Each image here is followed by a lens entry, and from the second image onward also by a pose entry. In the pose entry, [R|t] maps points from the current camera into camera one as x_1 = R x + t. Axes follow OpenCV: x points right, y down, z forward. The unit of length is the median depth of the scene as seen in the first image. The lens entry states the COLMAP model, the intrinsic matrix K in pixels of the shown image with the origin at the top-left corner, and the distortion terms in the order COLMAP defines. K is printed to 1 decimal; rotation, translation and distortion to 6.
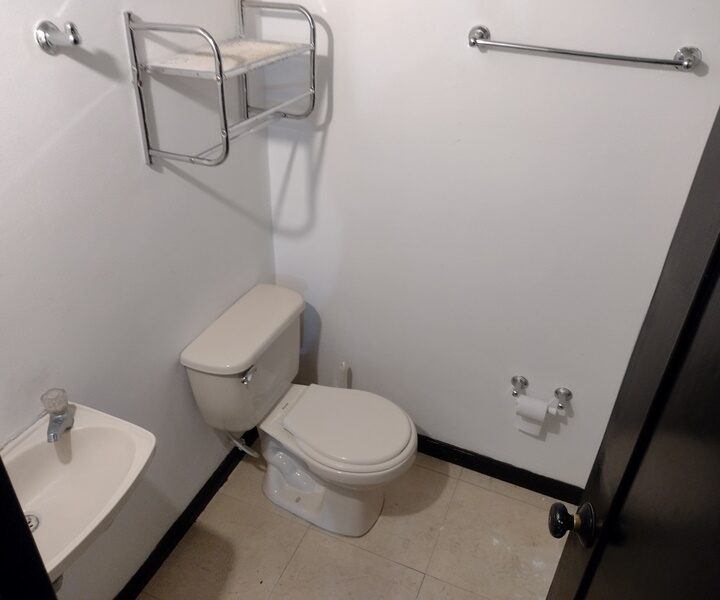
lens RADIAL K [[594.9, 0, 355.1], [0, 594.9, 297.0], [0, 0, 1]] dist [0.045023, -0.079465]
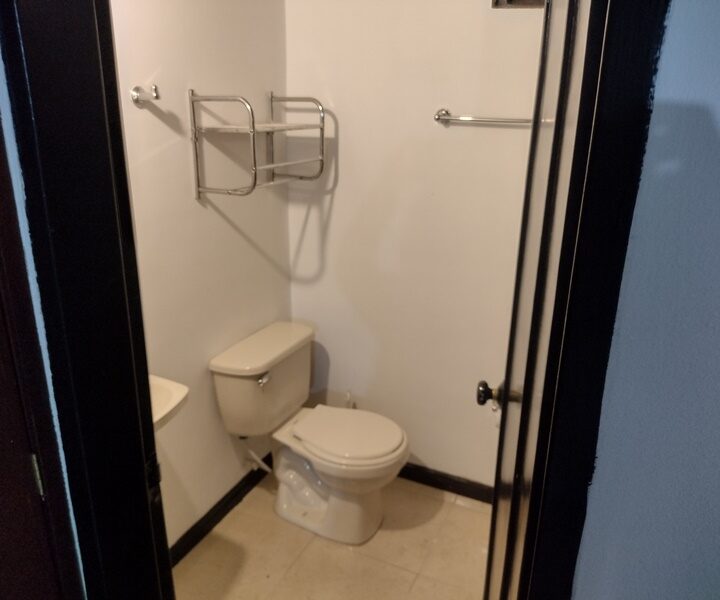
lens RADIAL K [[594.9, 0, 363.2], [0, 594.9, 305.4], [0, 0, 1]] dist [0.045023, -0.079465]
pose [[0.999434, -0.003069, -0.033499, 0.057735], [-0.005070, 0.970706, -0.240219, 0.260159], [0.033255, 0.240253, 0.970141, -0.185564]]
